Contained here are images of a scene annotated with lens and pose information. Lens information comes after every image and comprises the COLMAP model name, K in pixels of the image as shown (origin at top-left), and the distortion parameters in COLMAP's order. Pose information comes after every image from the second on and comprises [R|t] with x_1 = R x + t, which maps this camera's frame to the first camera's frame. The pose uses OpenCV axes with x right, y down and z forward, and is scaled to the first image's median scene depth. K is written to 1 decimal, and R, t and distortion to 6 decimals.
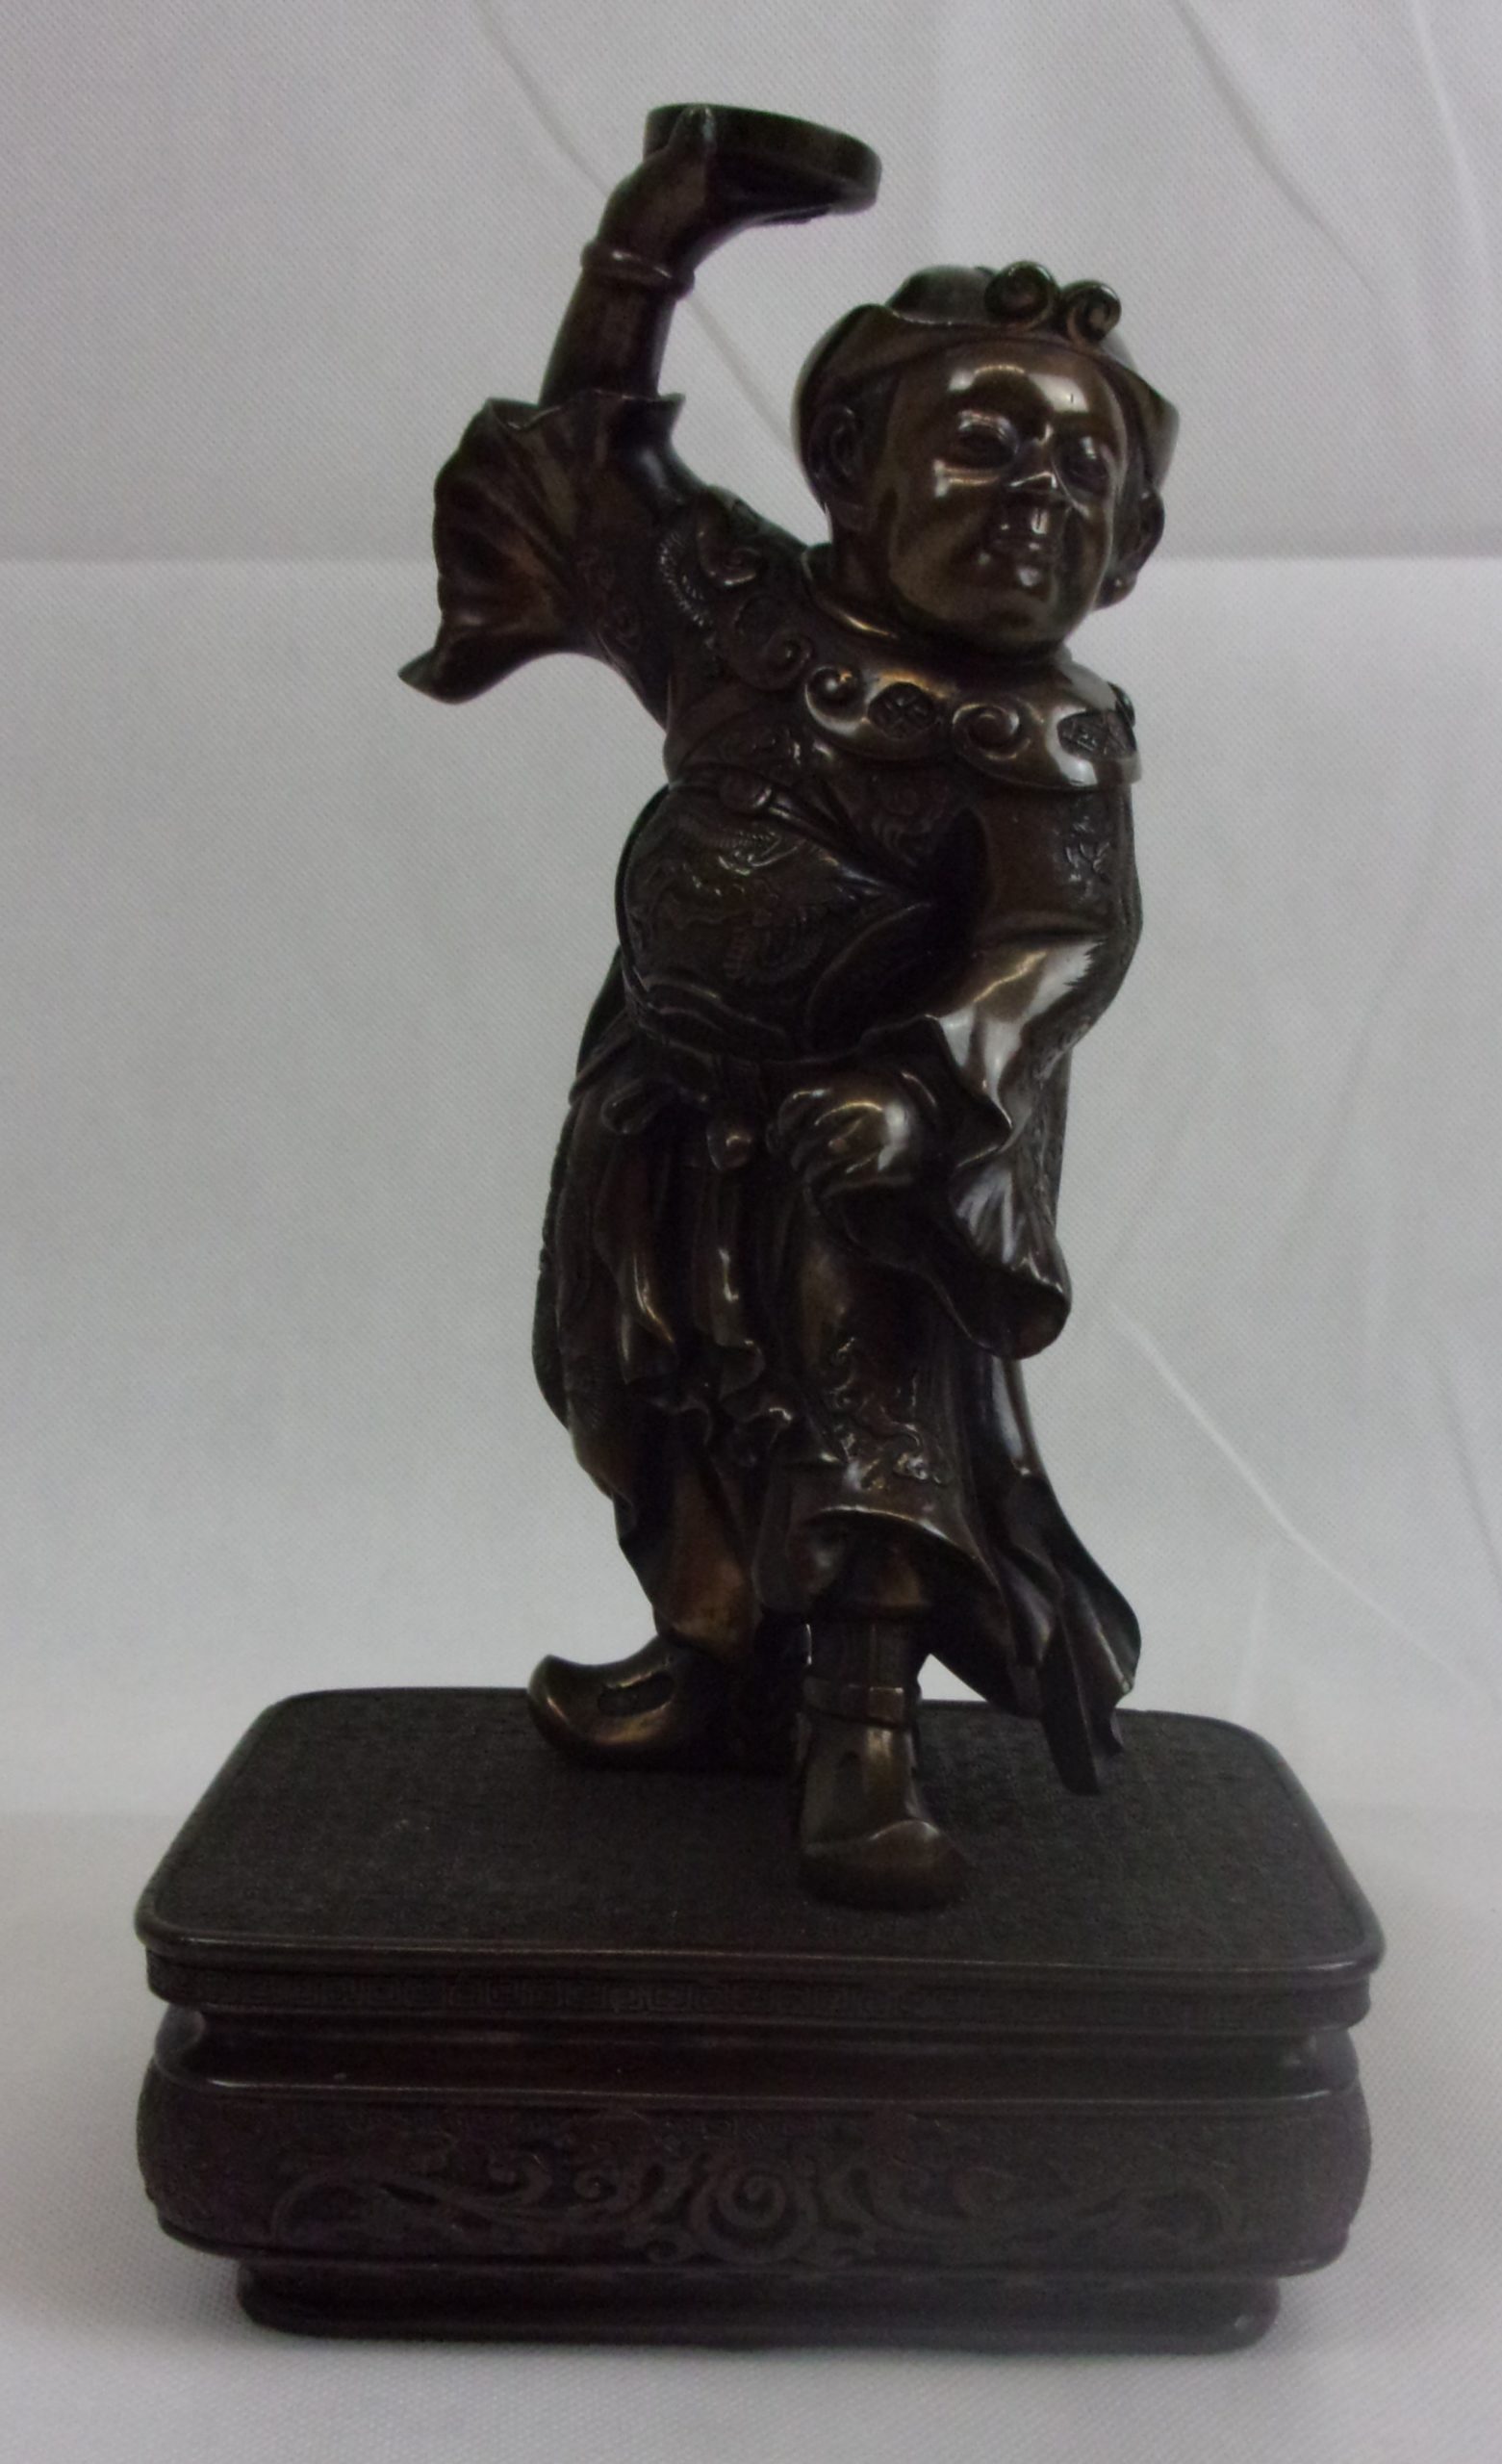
lens RADIAL K [[2003.7, 0, 746.4], [0, 2003.7, 1276.8], [0, 0, 1]] dist [-0.042749, -0.005434]
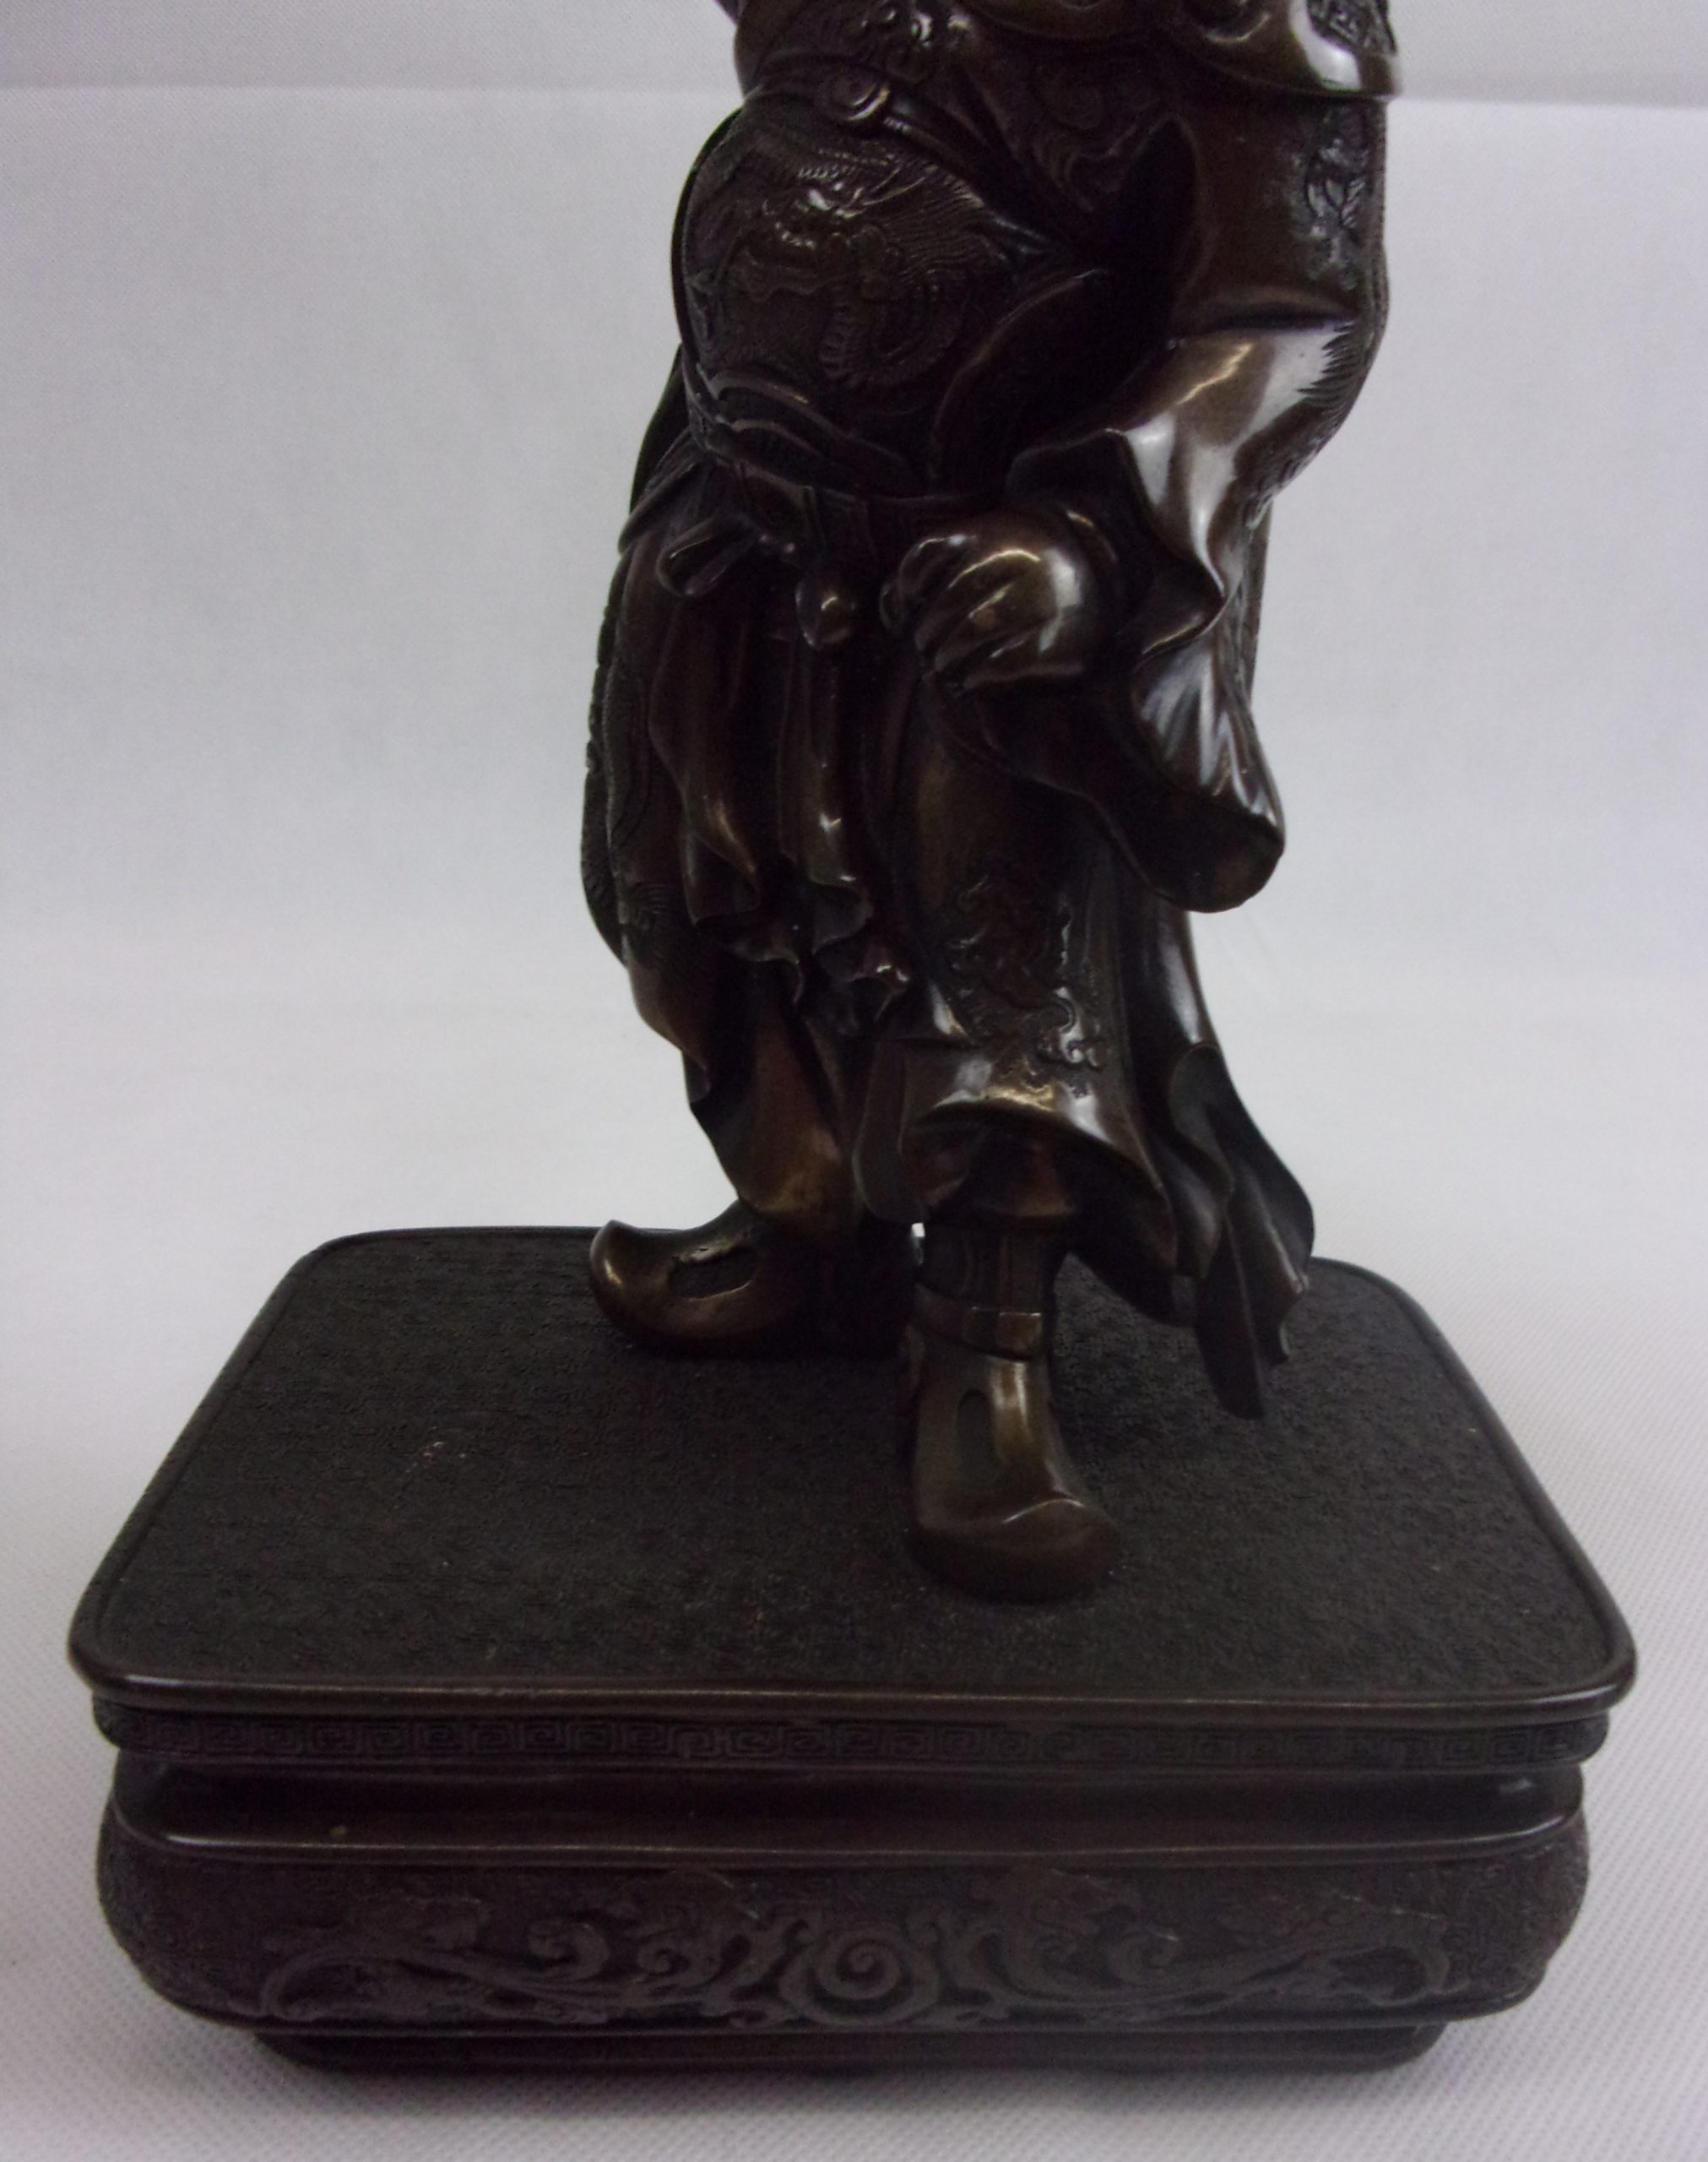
lens RADIAL K [[1854.8, 0, 893.5], [0, 1854.8, 1138.0], [0, 0, 1]] dist [-0.034634, -0.000351]
pose [[0.999277, 0.000833, 0.038006, -0.010044], [-0.008957, 0.976771, 0.214096, -0.023828], [-0.036945, -0.214282, 0.976073, 0.297752]]
